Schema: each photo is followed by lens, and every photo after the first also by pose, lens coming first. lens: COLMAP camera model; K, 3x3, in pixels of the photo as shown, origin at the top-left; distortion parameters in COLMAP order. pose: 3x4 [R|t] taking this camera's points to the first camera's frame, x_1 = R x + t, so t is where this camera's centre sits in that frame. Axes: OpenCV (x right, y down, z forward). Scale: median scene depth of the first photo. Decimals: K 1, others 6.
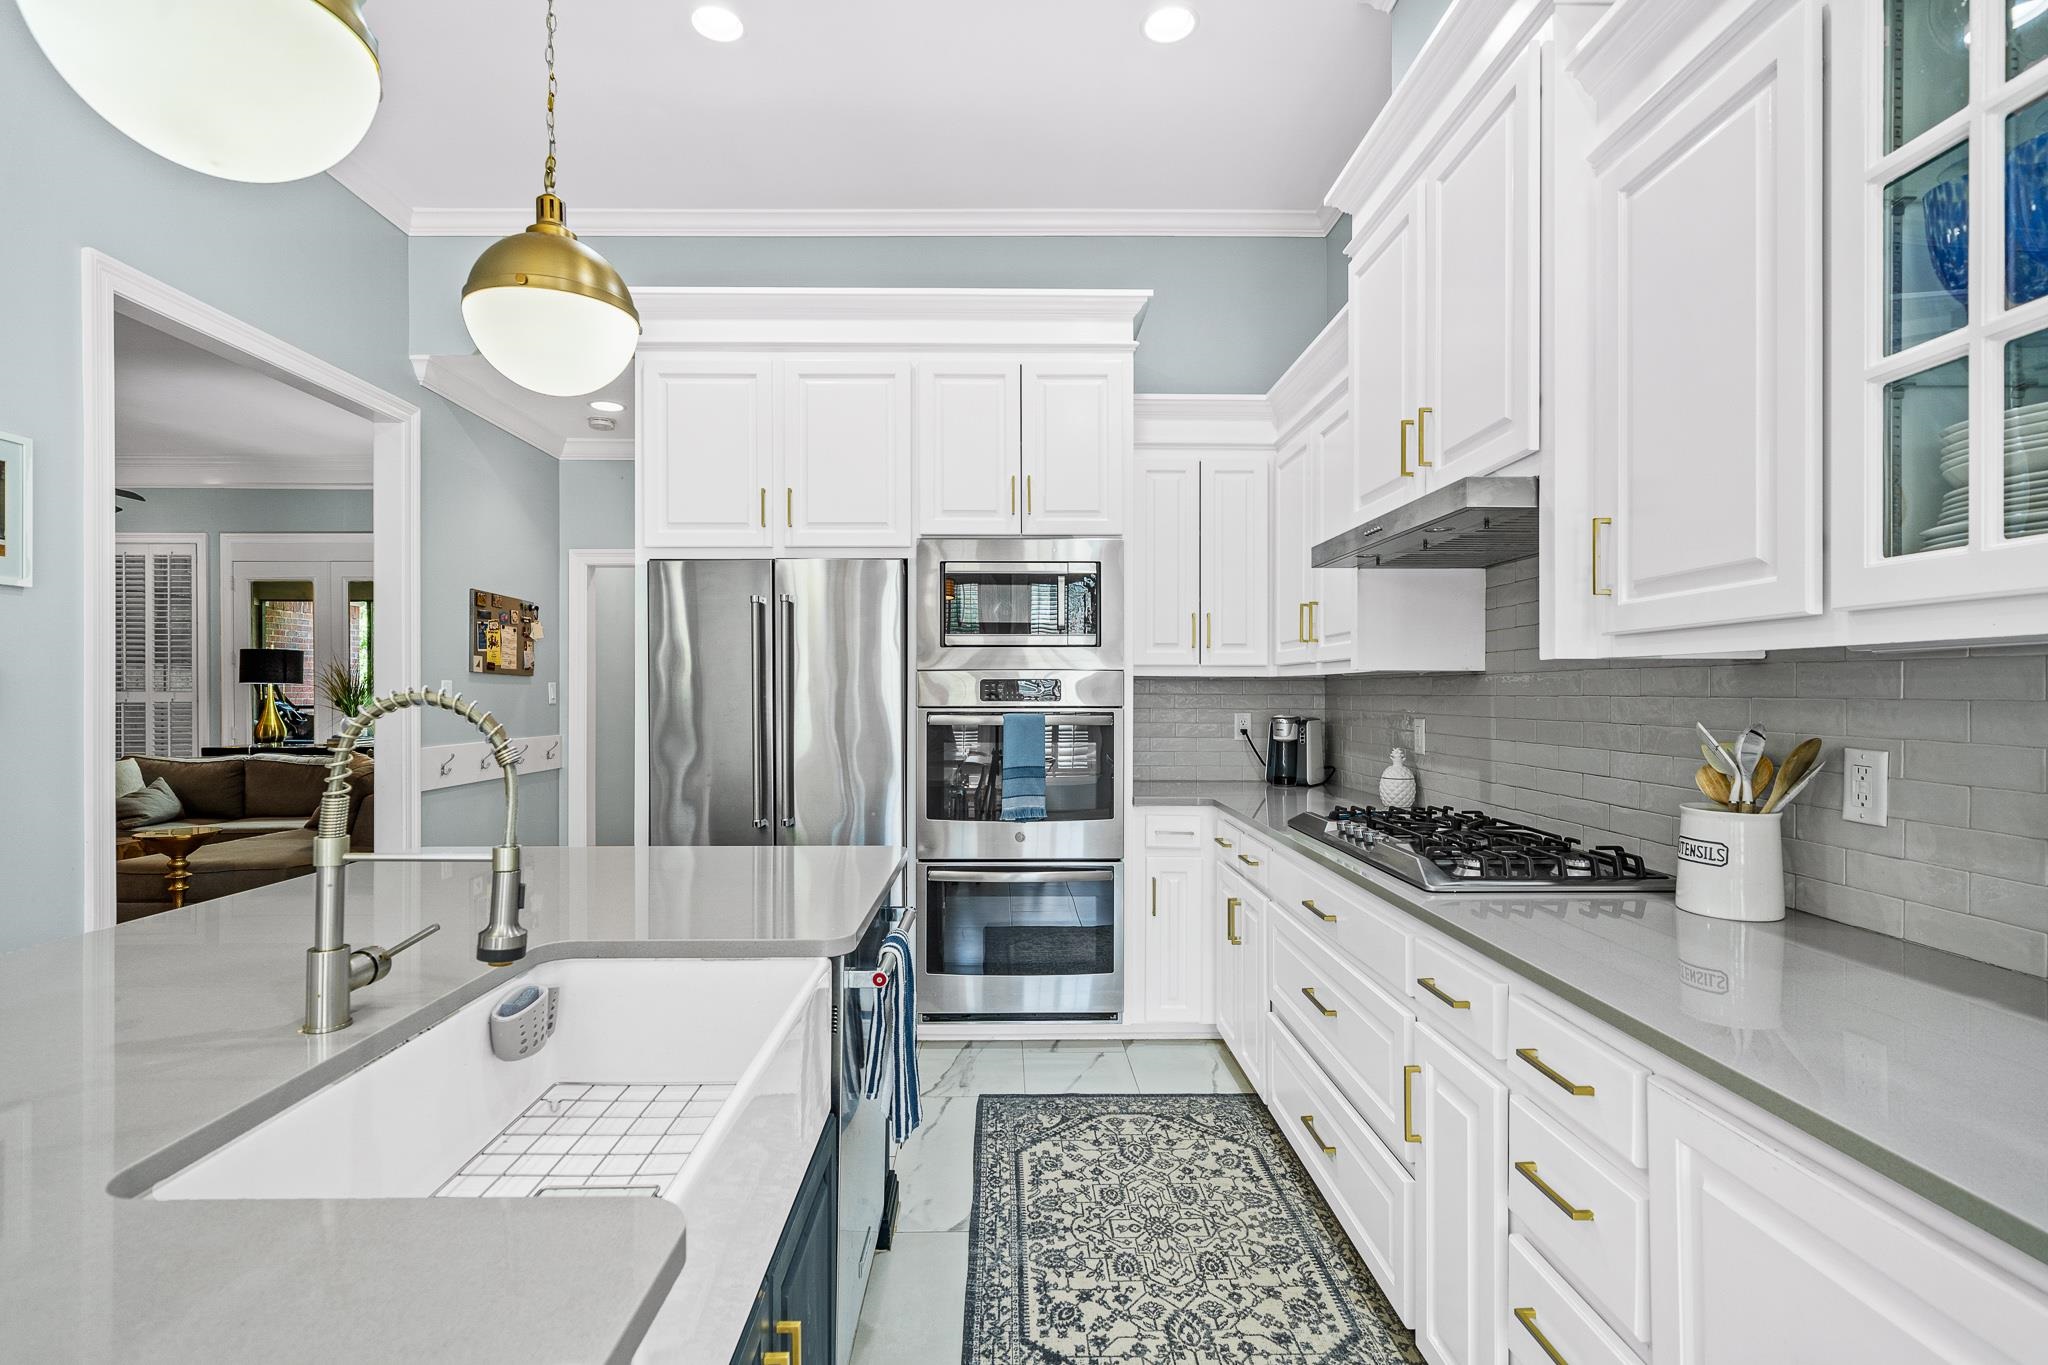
lens RADIAL K [[943.8, 0, 1016.8], [0, 943.8, 694.1], [0, 0, 1]] dist [0.004684, -0.001314]
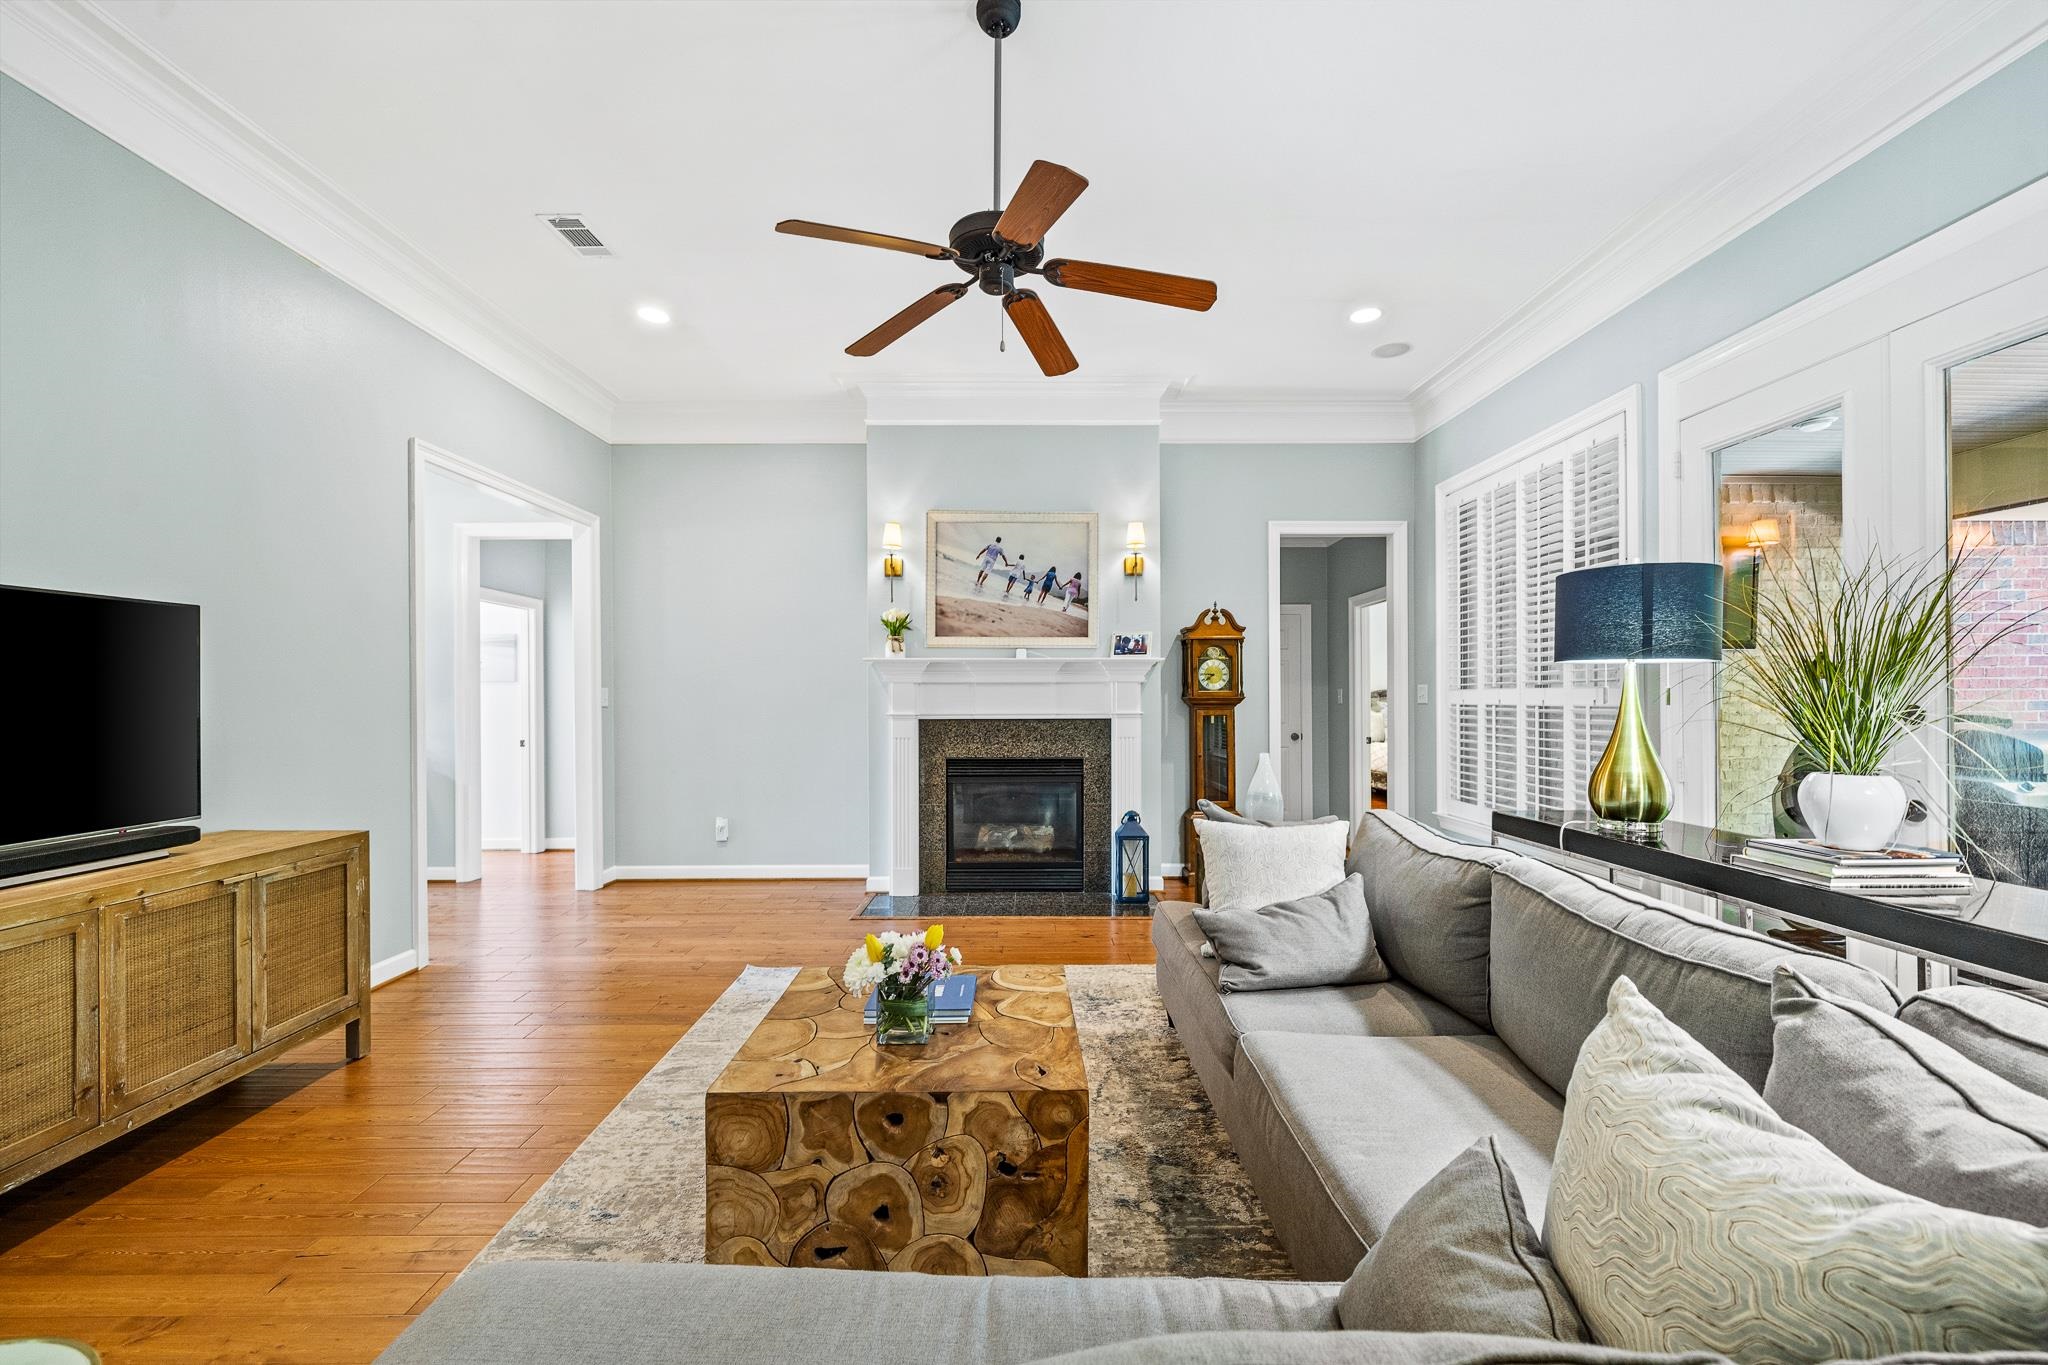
lens RADIAL K [[811.3, 0, 1021.9], [0, 811.3, 692.6], [0, 0, 1]] dist [0.000996, 0.000184]
pose [[-0.010744, -0.003139, -0.999937, -0.964235], [-0.000510, 0.999995, -0.003133, 0.004264], [0.999942, 0.000476, -0.010746, 1.580291]]
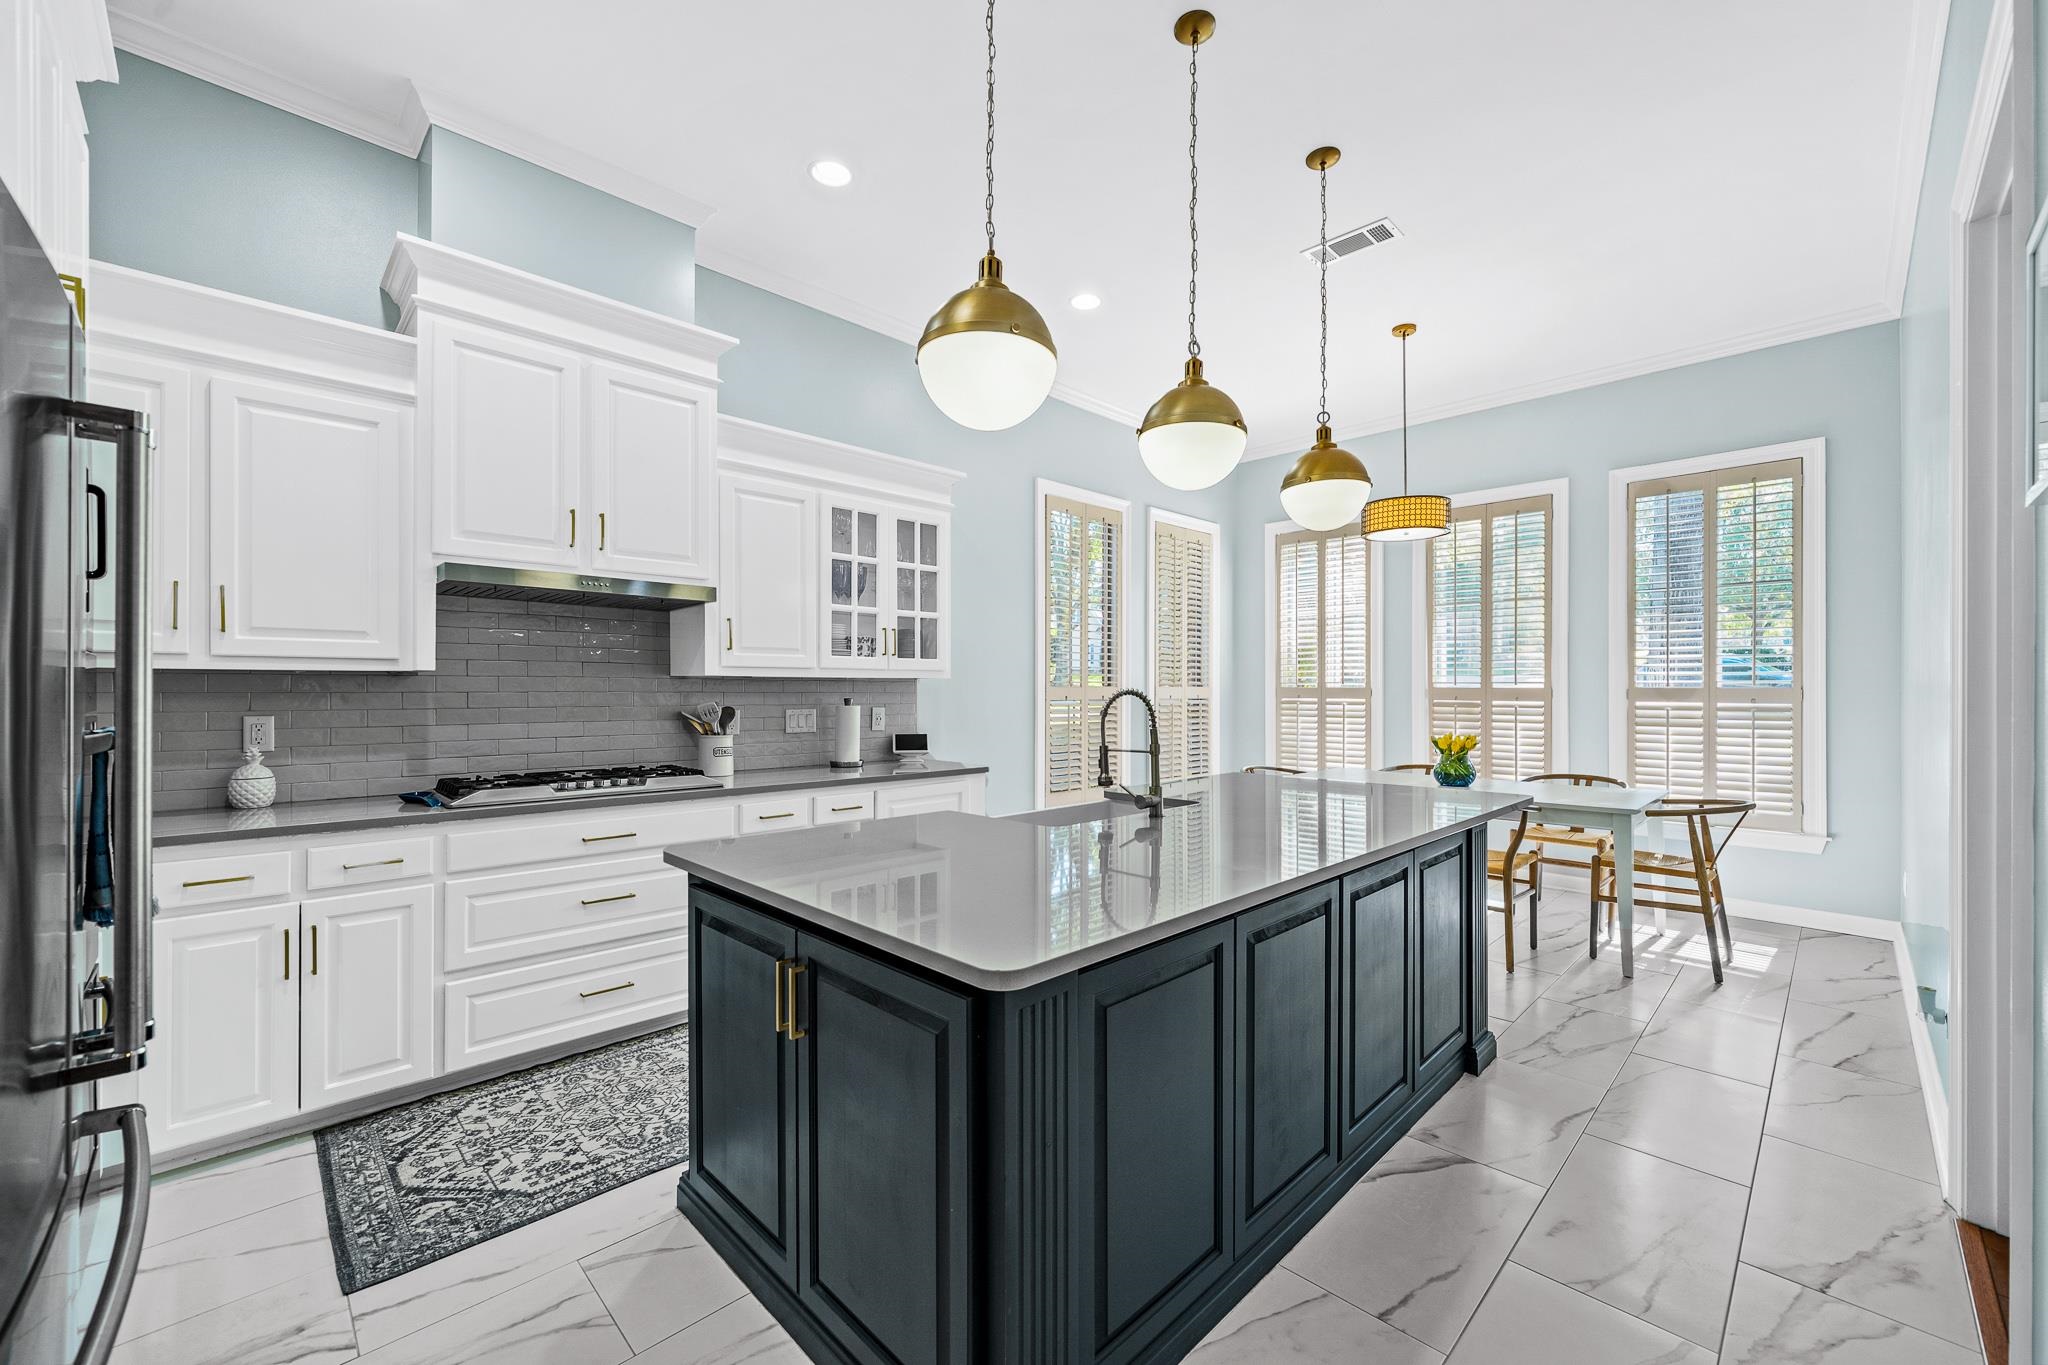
lens RADIAL K [[811.3, 0, 1027.5], [0, 811.3, 693.5], [0, 0, 1]] dist [0.000996, 0.000184]
pose [[-0.688001, -0.004297, 0.725697, -0.703868], [0.000079, 0.999982, 0.005996, -0.002607], [-0.725709, 0.004183, -0.687989, 0.935179]]
